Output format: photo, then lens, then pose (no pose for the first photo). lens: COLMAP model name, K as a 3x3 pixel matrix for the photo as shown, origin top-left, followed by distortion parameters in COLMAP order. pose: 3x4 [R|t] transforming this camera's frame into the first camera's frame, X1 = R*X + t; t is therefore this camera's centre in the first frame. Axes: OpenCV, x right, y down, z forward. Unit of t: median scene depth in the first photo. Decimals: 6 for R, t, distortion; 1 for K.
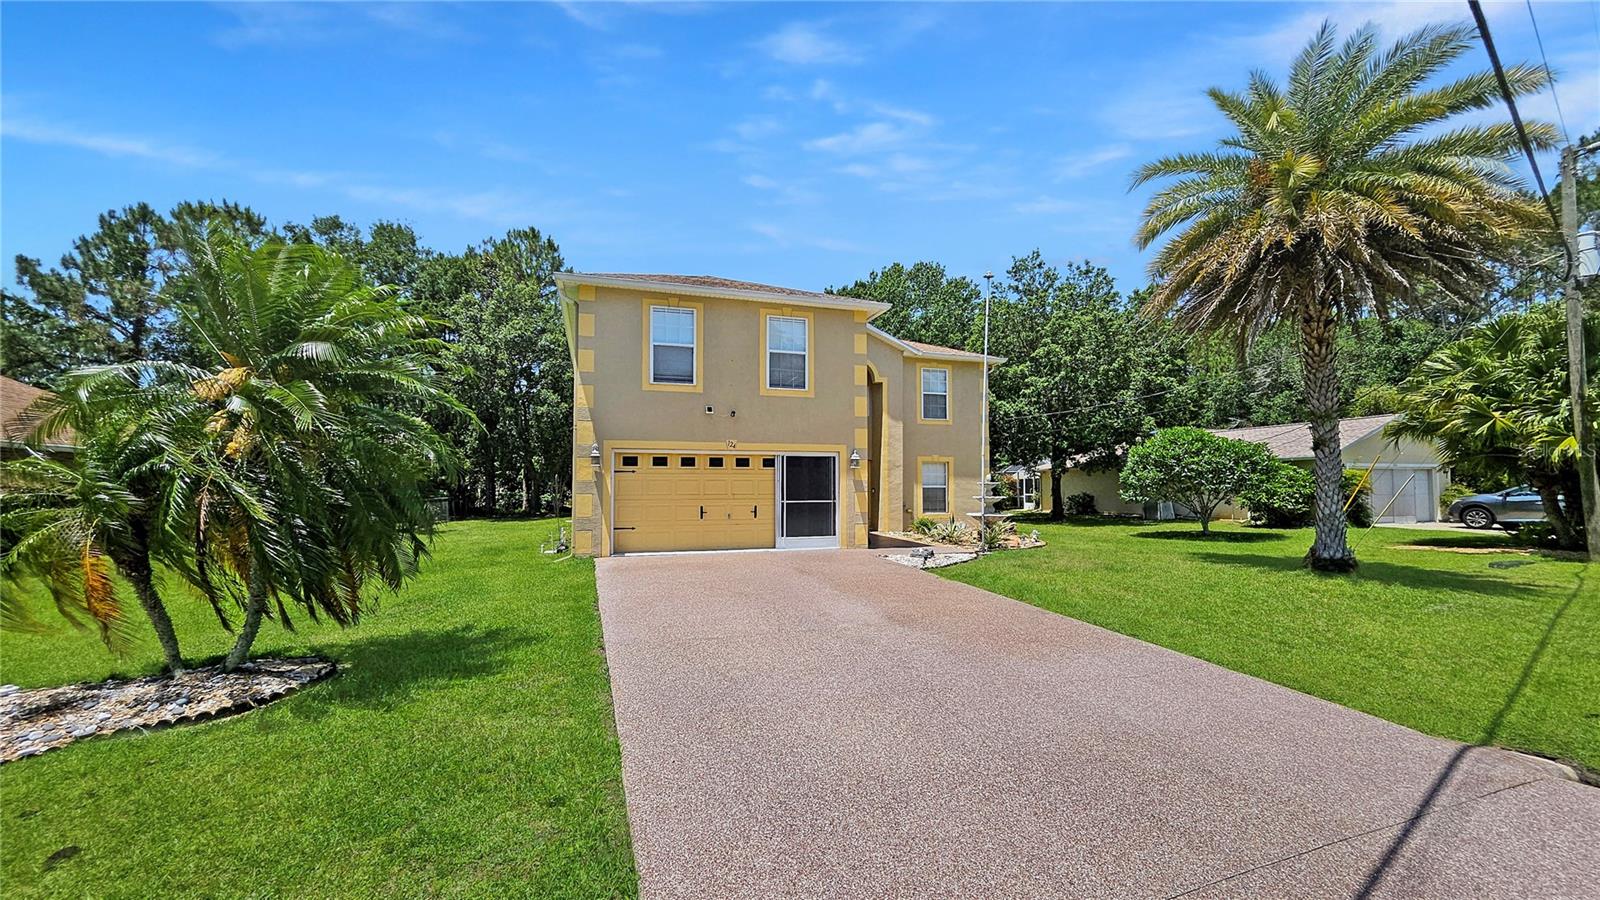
lens RADIAL K [[643.3, 0, 800.0], [0, 643.3, 450.0], [0, 0, 1]] dist [-0.009735, -0.000141]
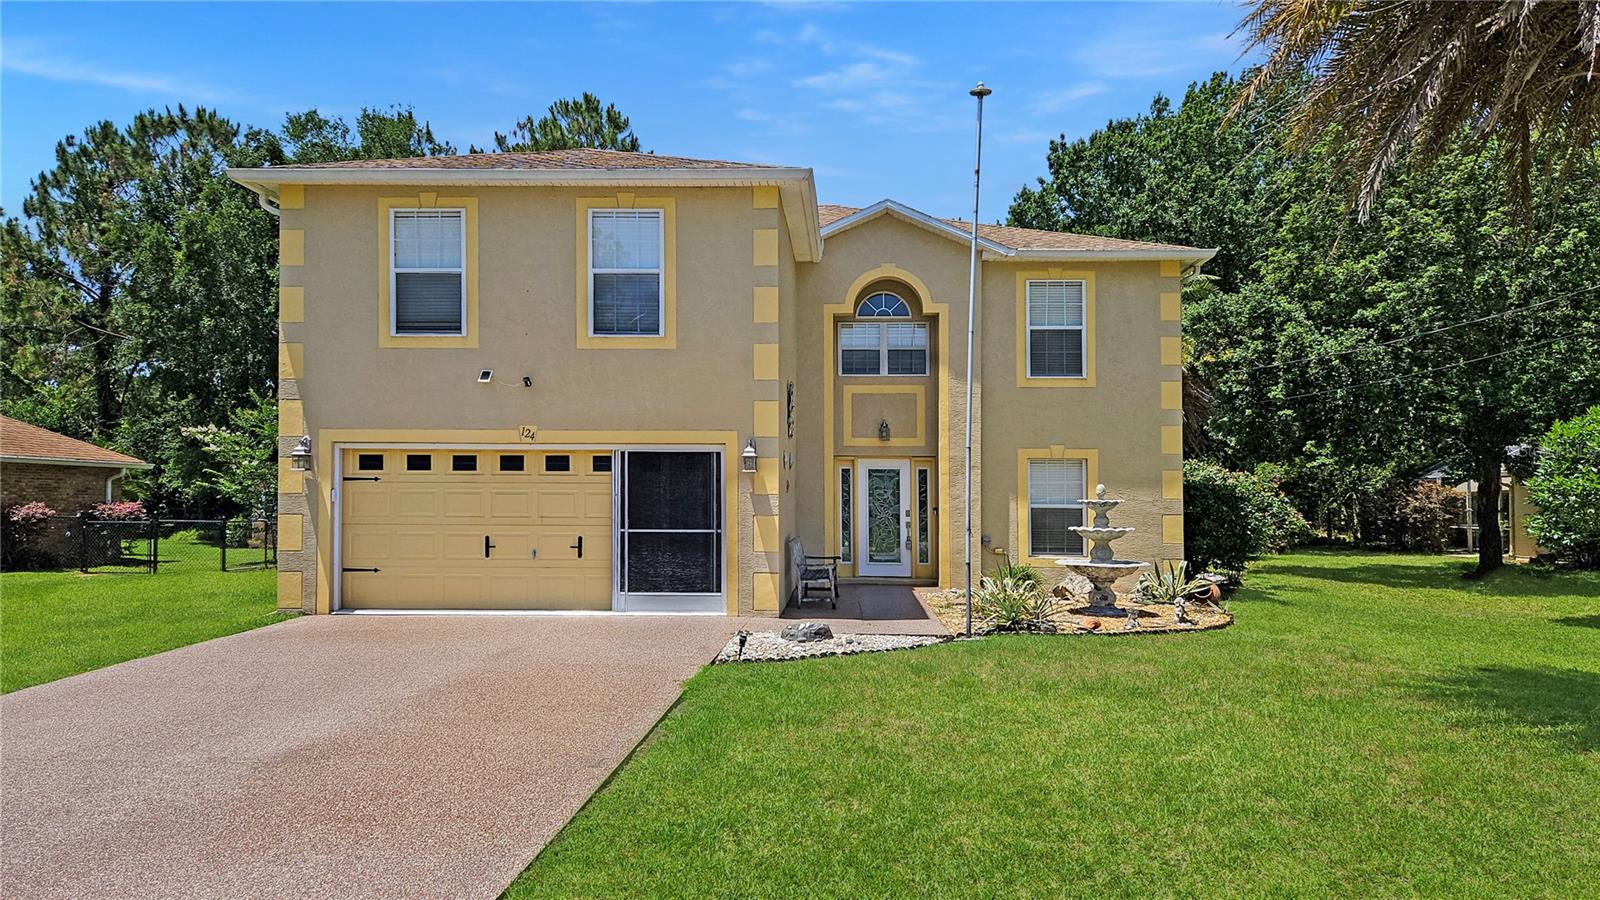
lens RADIAL K [[1103.6, 0, 800.0], [0, 1103.6, 450.0], [0, 0, 1]] dist [0.052772, -0.049801]
pose [[0.937468, -0.010378, -0.347916, 0.461443], [0.012791, 0.999907, 0.004639, 0.005258], [0.347836, -0.008799, 0.937514, 0.124279]]
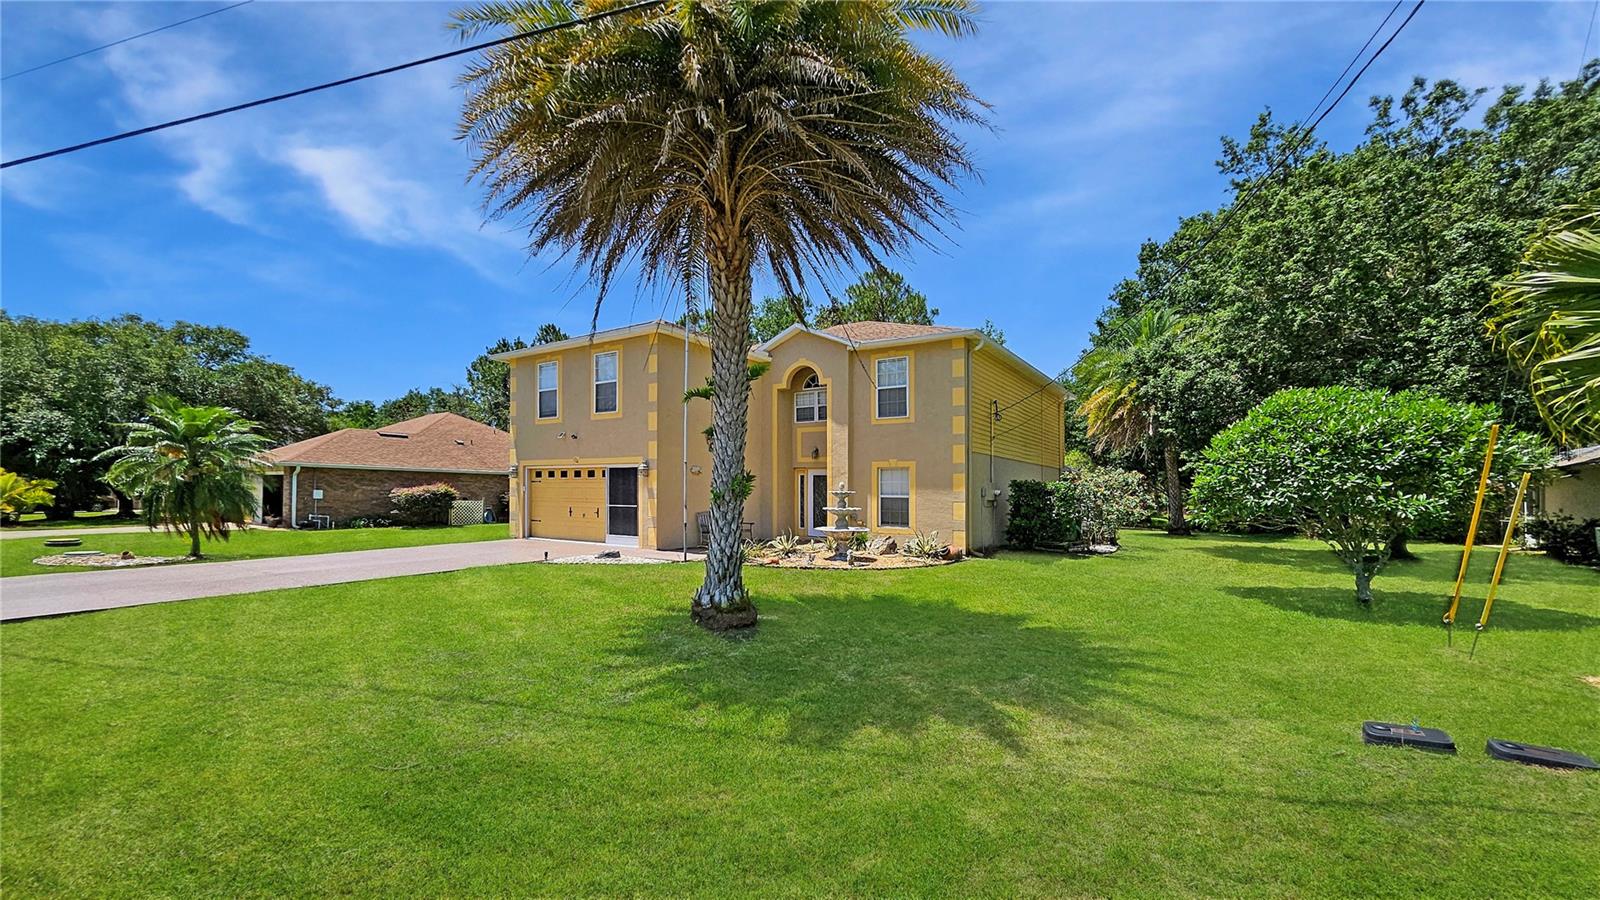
lens RADIAL K [[619.5, 0, 804.1], [0, 619.5, 468.1], [0, 0, 1]] dist [-0.002260, -0.000247]
pose [[0.611982, -0.025151, -0.790472, 1.107696], [0.030673, 0.999497, -0.008055, 0.030422], [0.790277, -0.019317, 0.612446, 0.571229]]
